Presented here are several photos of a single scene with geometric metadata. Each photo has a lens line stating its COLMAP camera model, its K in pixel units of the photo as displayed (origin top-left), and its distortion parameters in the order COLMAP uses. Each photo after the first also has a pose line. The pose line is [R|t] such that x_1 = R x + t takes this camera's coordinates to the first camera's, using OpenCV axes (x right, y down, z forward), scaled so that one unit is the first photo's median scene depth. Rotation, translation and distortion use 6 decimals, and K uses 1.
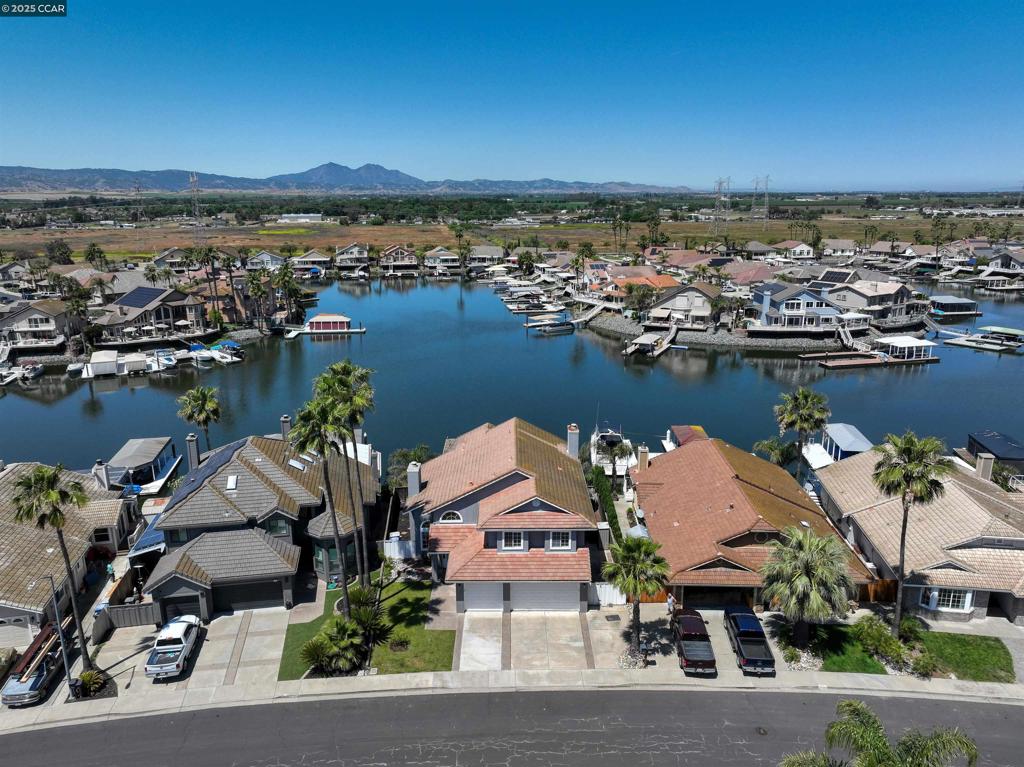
lens RADIAL K [[740.4, 0, 514.0], [0, 740.4, 388.2], [0, 0, 1]] dist [0.001685, 0.004779]
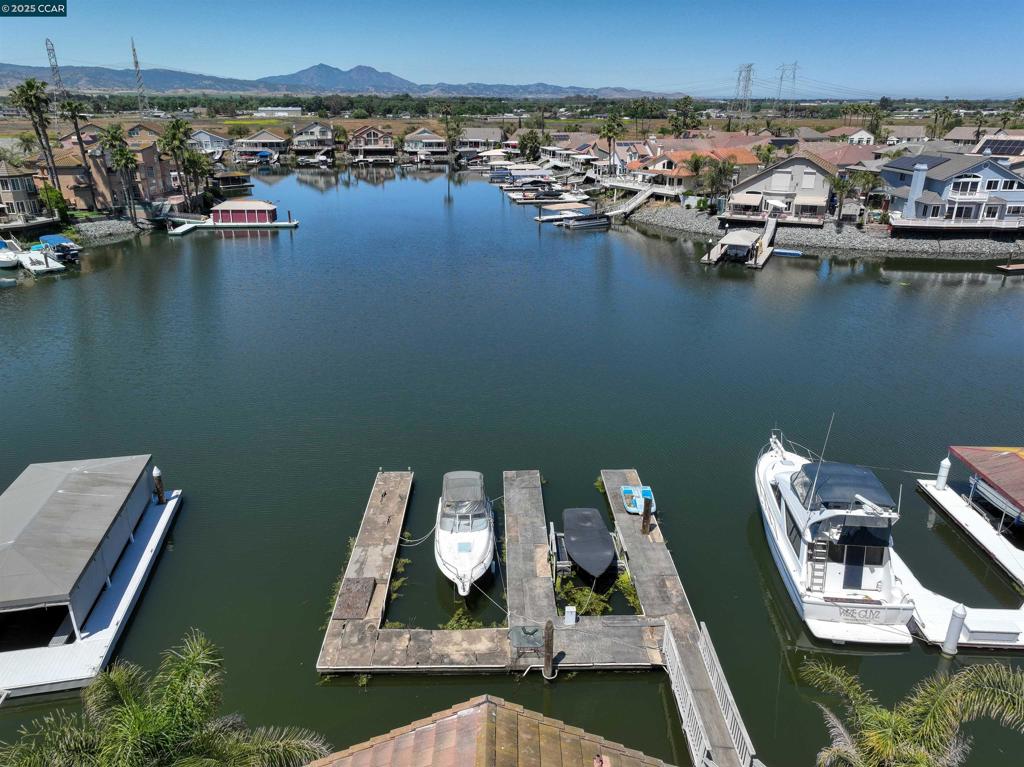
lens RADIAL K [[716.1, 0, 513.4], [0, 716.1, 386.0], [0, 0, 1]] dist [-0.002131, 0.015022]
pose [[0.999931, 0.005896, 0.010128, -0.013647], [-0.007100, 0.992350, 0.123254, -0.015444], [-0.009324, -0.123317, 0.992323, 0.372178]]
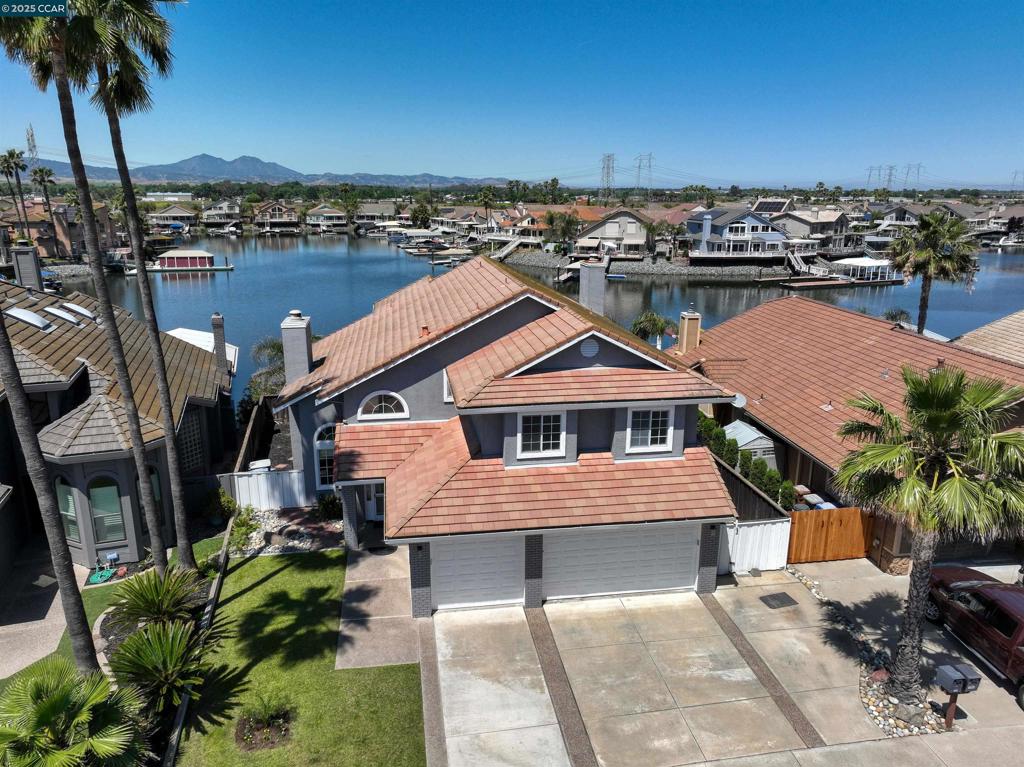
lens RADIAL K [[716.1, 0, 513.4], [0, 716.1, 386.0], [0, 0, 1]] dist [-0.002131, 0.015022]
pose [[0.987428, -0.031816, 0.154832, -0.025505], [0.030155, 0.999460, 0.013070, 0.055058], [-0.155164, -0.008237, 0.987854, 0.192403]]
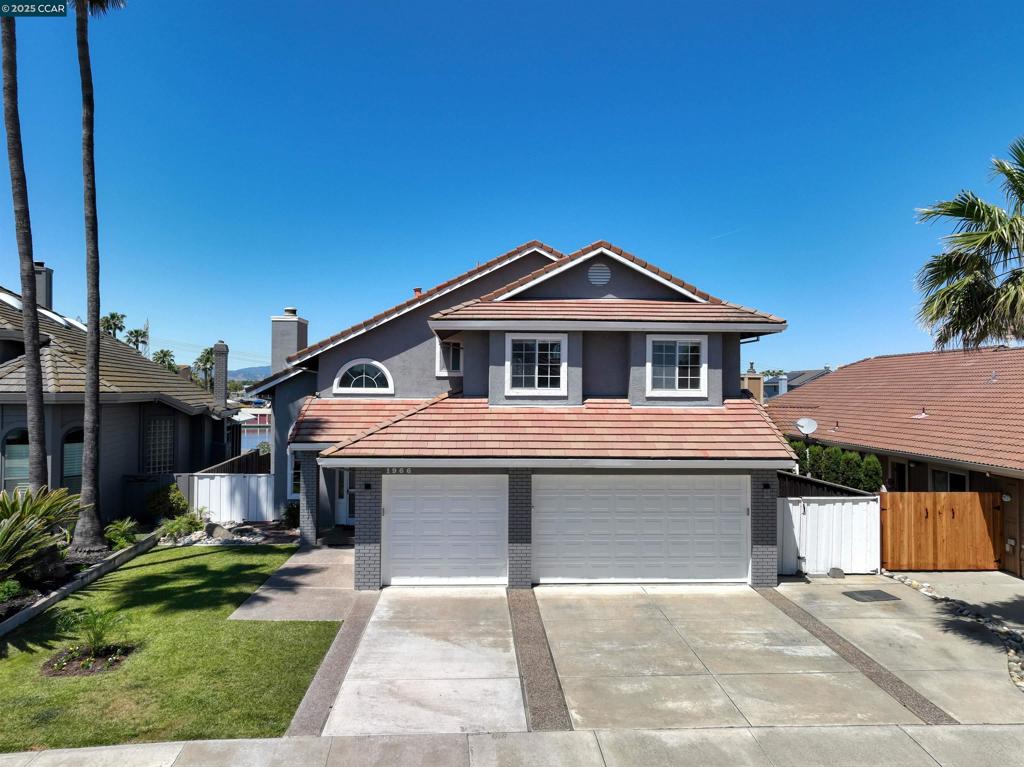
lens RADIAL K [[727.3, 0, 512.0], [0, 727.3, 383.5], [0, 0, 1]] dist [0.002999, 0.012390]
pose [[0.998545, 0.012865, 0.052375, -0.009502], [0.001264, 0.965282, -0.261206, 0.095957], [-0.053916, 0.260892, 0.963861, 0.219730]]
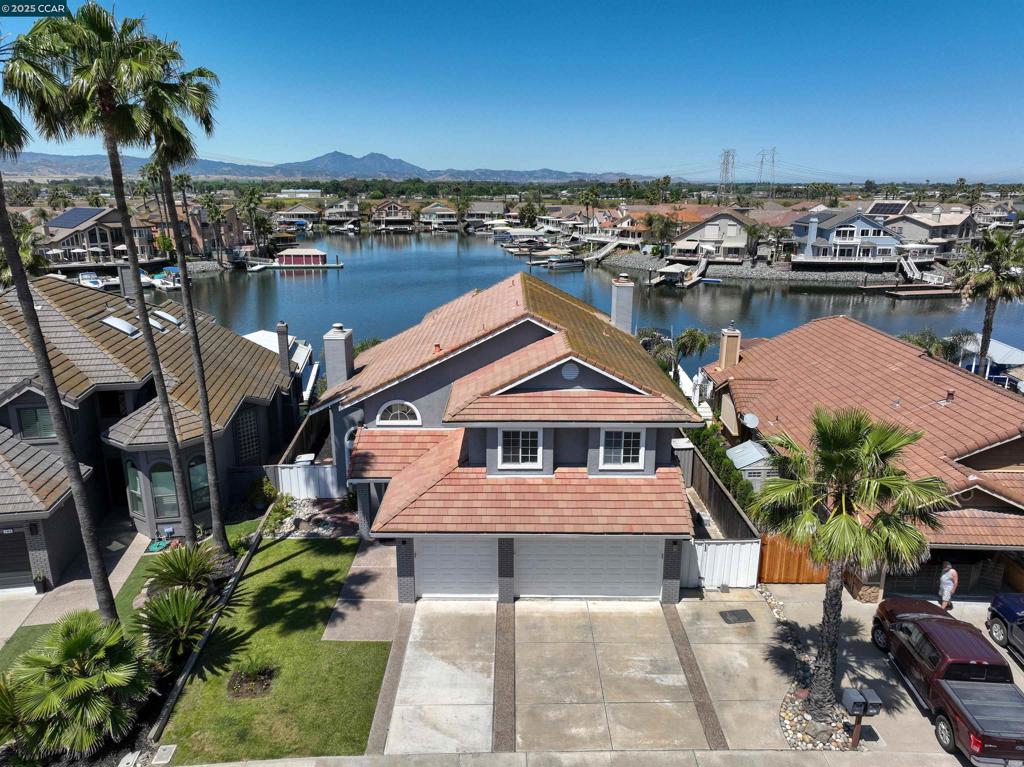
lens RADIAL K [[717.2, 0, 514.2], [0, 717.2, 385.7], [0, 0, 1]] dist [0.002125, 0.001614]
pose [[0.999970, 0.007464, 0.001925, -0.002061], [-0.007496, 0.999830, 0.016818, 0.050673], [-0.001799, -0.016832, 0.999857, 0.175647]]
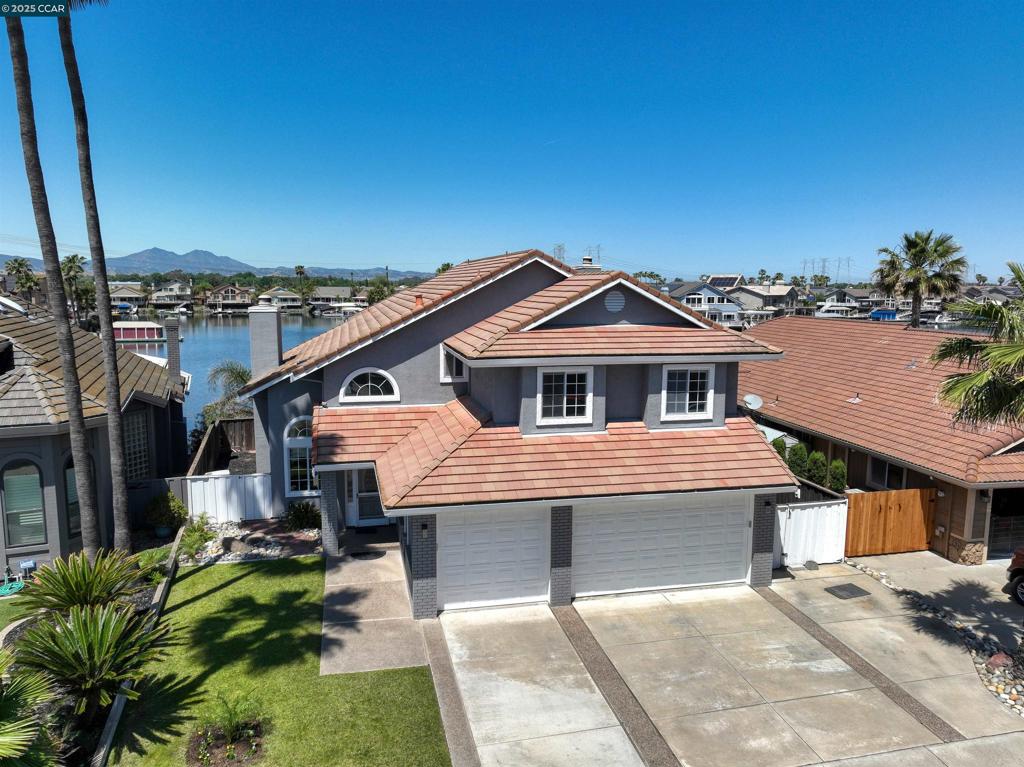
lens RADIAL K [[716.1, 0, 513.4], [0, 716.1, 386.0], [0, 0, 1]] dist [-0.002131, 0.015022]
pose [[0.974725, -0.018835, 0.222613, -0.032968], [0.044236, 0.992982, -0.109676, 0.076039], [-0.218985, 0.116752, 0.968718, 0.214632]]
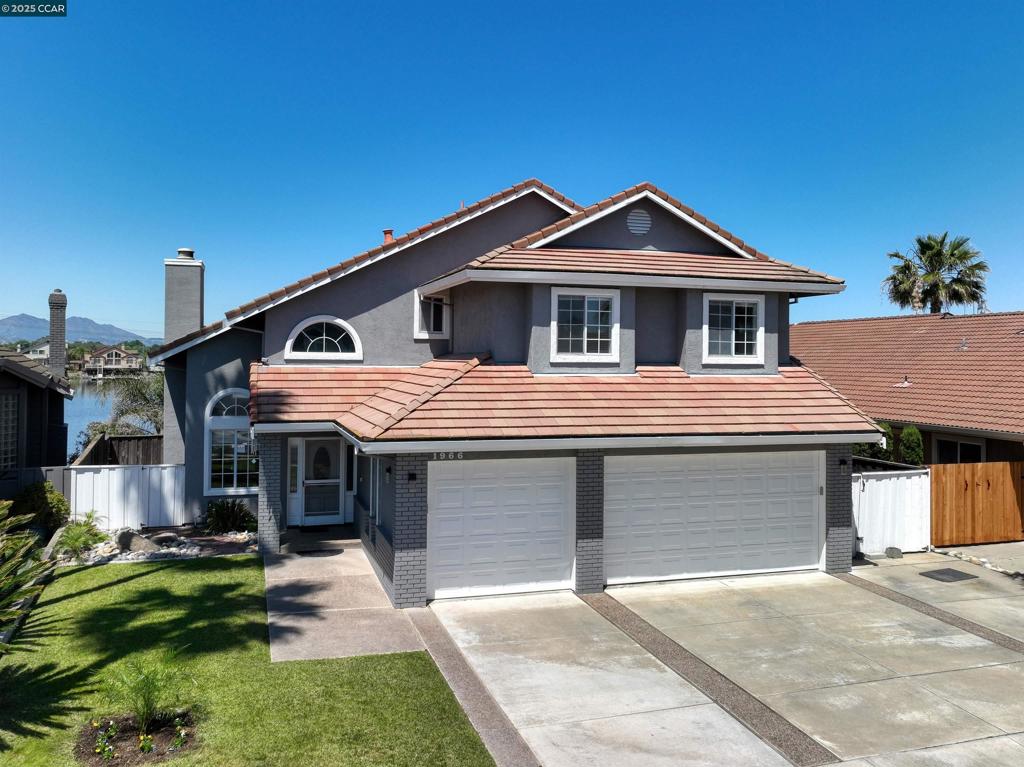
lens RADIAL K [[822.7, 0, 513.5], [0, 822.7, 357.1], [0, 0, 1]] dist [0.000880, 0.015453]
pose [[0.953721, 0.016200, 0.300258, -0.038979], [0.060907, 0.967441, -0.245658, 0.093618], [-0.294461, 0.252576, 0.921682, 0.231606]]
